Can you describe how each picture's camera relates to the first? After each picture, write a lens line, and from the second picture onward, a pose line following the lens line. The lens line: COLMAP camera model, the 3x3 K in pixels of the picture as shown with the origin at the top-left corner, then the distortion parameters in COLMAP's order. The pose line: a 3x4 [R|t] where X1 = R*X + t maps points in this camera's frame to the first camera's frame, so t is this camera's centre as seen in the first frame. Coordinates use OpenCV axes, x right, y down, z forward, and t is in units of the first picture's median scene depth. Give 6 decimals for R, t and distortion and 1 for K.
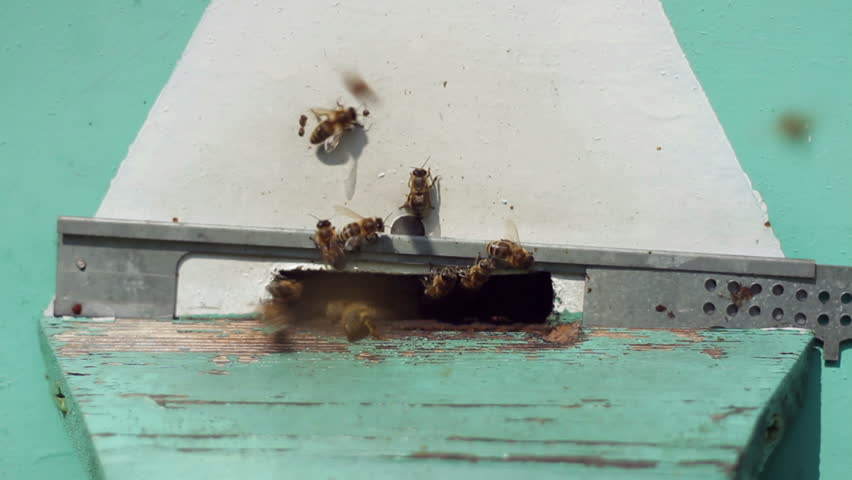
lens RADIAL K [[2260.3, 0, 429.5], [0, 2260.3, 238.1], [0, 0, 1]] dist [-0.131572, 0.000000]
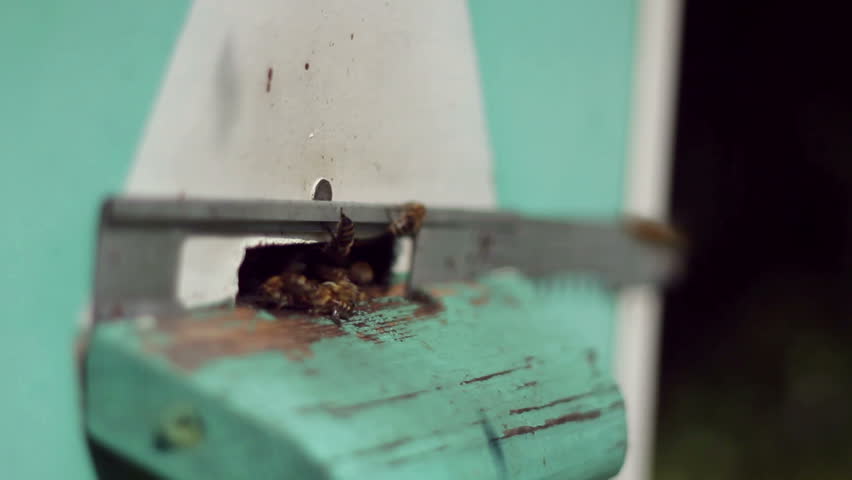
lens RADIAL K [[2260.3, 0, 431.1], [0, 2260.3, 234.7], [0, 0, 1]] dist [-0.131572, 0.000000]
pose [[0.429097, -0.052794, 0.901714, -0.817514], [0.000849, 0.998314, 0.058045, -0.040861], [-0.903258, -0.024141, 0.428418, 0.575496]]
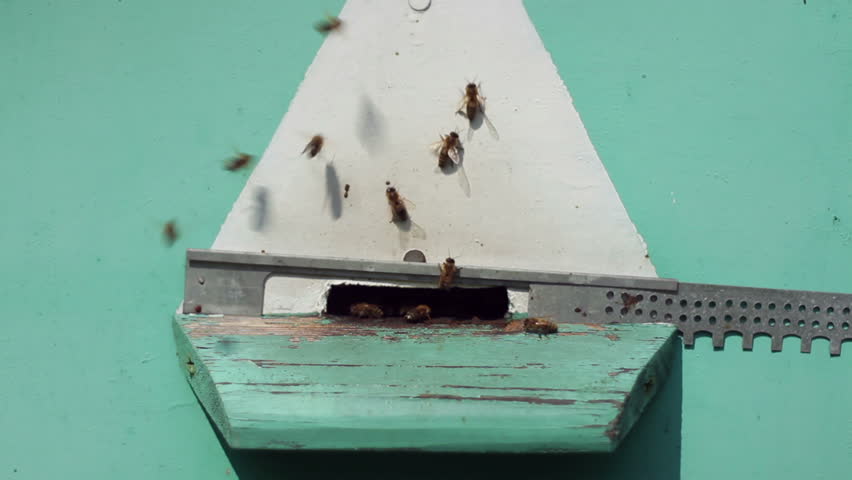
lens RADIAL K [[2260.3, 0, 421.5], [0, 2260.3, 236.5], [0, 0, 1]] dist [-0.131572, 0.000000]
pose [[0.999716, 0.006699, 0.022875, -0.040488], [-0.005426, 0.998457, -0.055258, 0.066934], [-0.023210, 0.055118, 0.998210, -0.546411]]
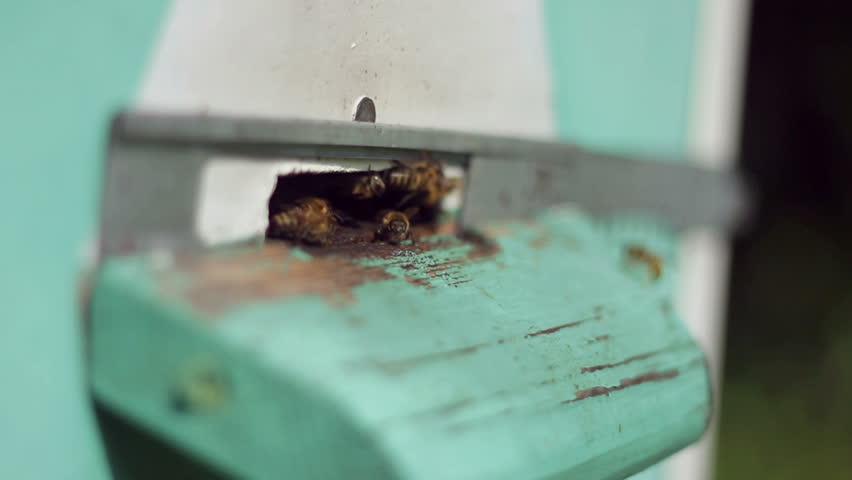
lens RADIAL K [[2260.3, 0, 421.1], [0, 2260.3, 244.5], [0, 0, 1]] dist [-0.131572, 0.000000]
pose [[0.431479, -0.070787, 0.899342, -0.711569], [-0.008902, 0.996534, 0.082708, -0.024234], [-0.902079, -0.043693, 0.429353, 0.650872]]
